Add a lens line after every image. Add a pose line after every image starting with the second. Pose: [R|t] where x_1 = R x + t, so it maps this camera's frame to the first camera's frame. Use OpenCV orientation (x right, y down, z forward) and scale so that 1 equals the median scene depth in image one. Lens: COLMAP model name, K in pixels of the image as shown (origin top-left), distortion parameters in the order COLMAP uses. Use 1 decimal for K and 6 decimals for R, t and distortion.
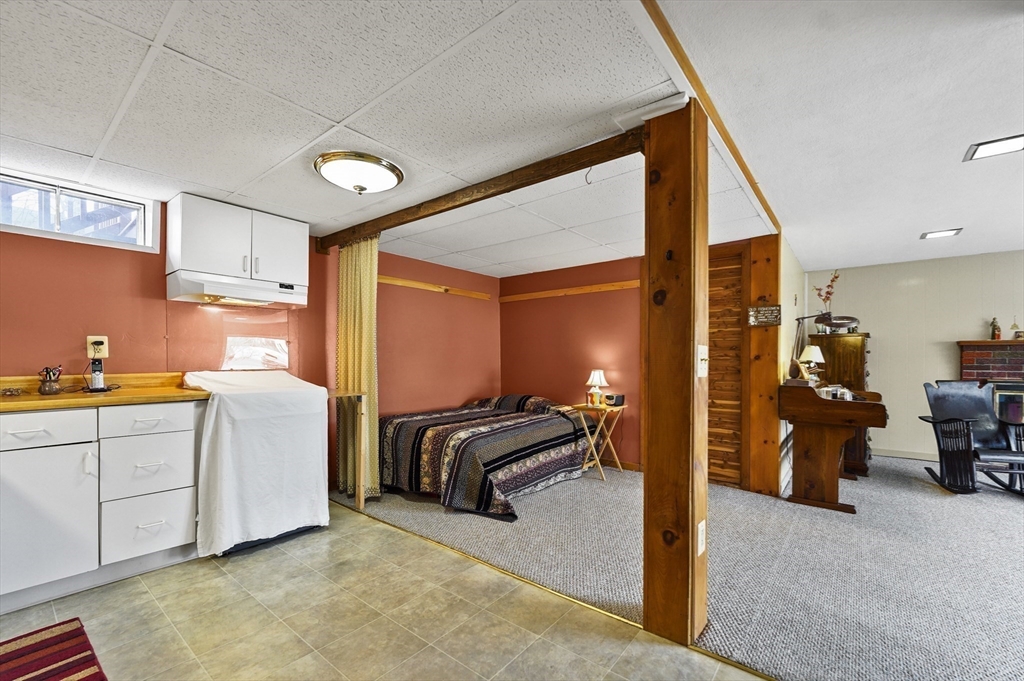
lens RADIAL K [[424.3, 0, 514.5], [0, 424.3, 345.3], [0, 0, 1]] dist [-0.013311, 0.000186]
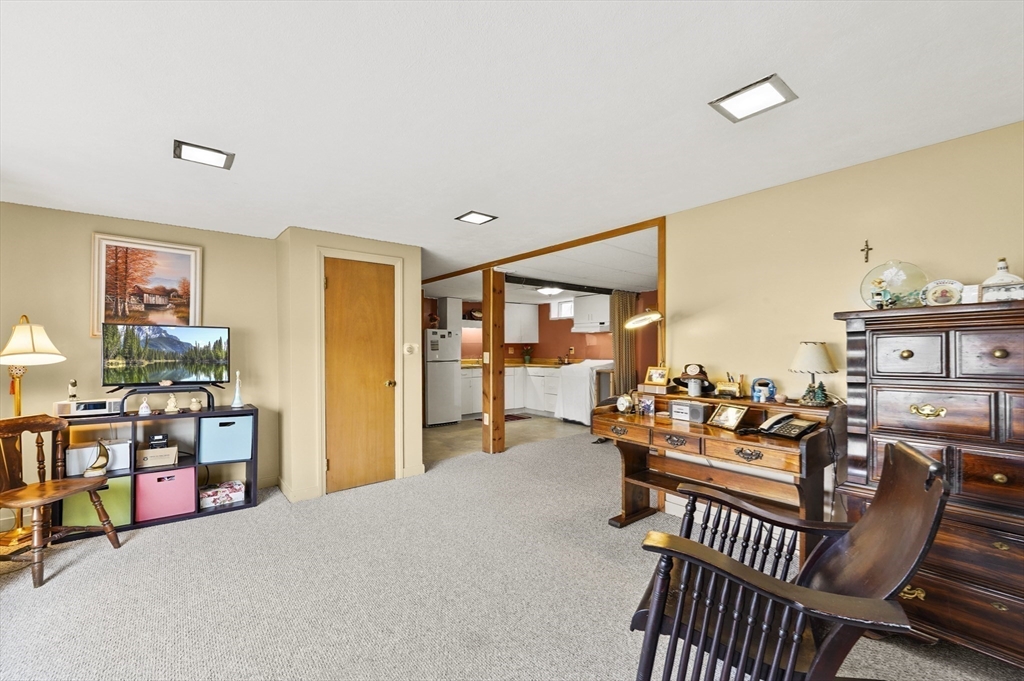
lens RADIAL K [[424.3, 0, 514.5], [0, 424.3, 345.3], [0, 0, 1]] dist [-0.013311, 0.000186]
pose [[-0.187281, -0.010024, -0.982255, 1.393414], [0.026283, 0.999539, -0.015212, 0.001489], [0.981955, -0.028665, -0.186931, 0.743339]]
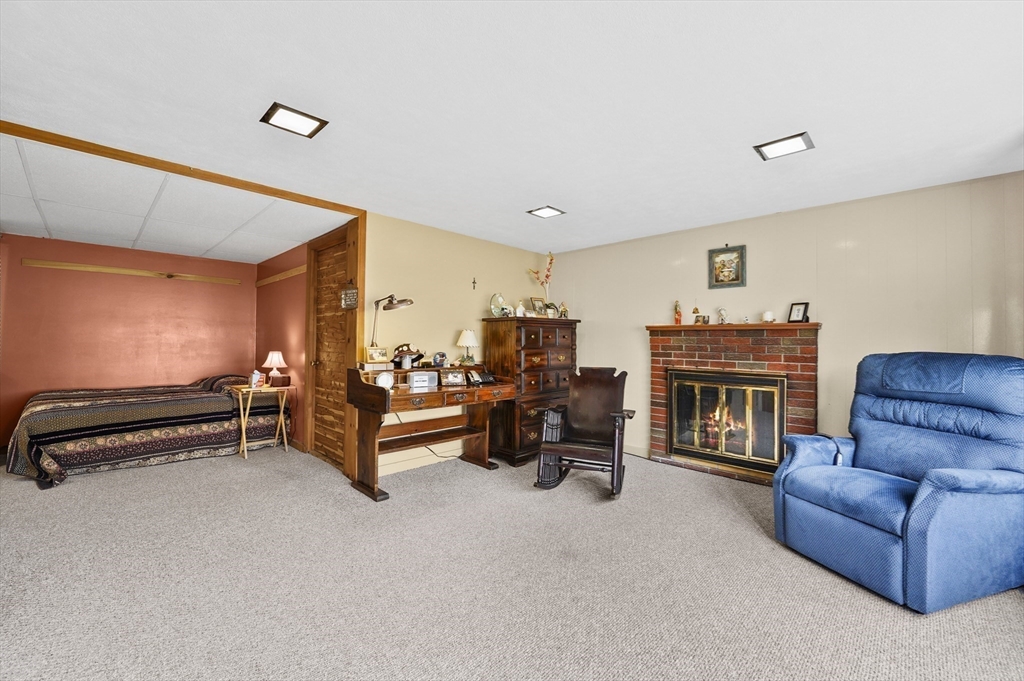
lens RADIAL K [[424.3, 0, 514.5], [0, 424.3, 345.3], [0, 0, 1]] dist [-0.013311, 0.000186]
pose [[0.996335, 0.008621, -0.085100, 0.927021], [-0.006116, 0.999542, 0.029651, 0.007173], [0.085316, -0.029022, 0.995931, 0.033906]]
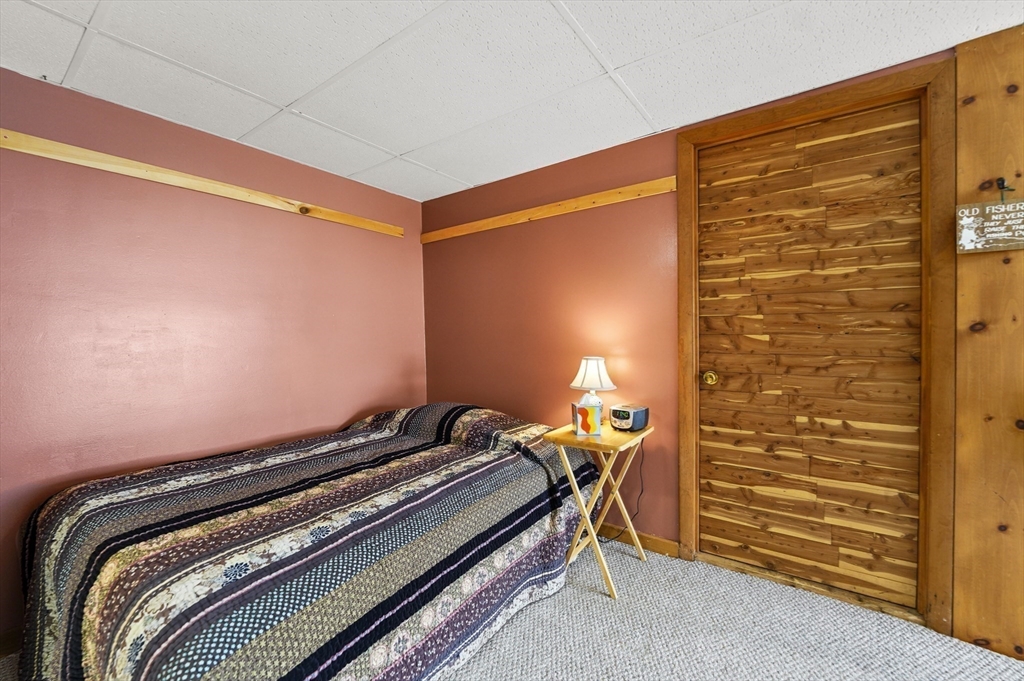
lens RADIAL K [[424.3, 0, 514.5], [0, 424.3, 345.3], [0, 0, 1]] dist [-0.013311, 0.000186]
pose [[0.997773, -0.016890, 0.064524, 0.075431], [0.013587, 0.998591, 0.051290, 0.017577], [-0.065300, -0.050299, 0.996597, 0.544718]]
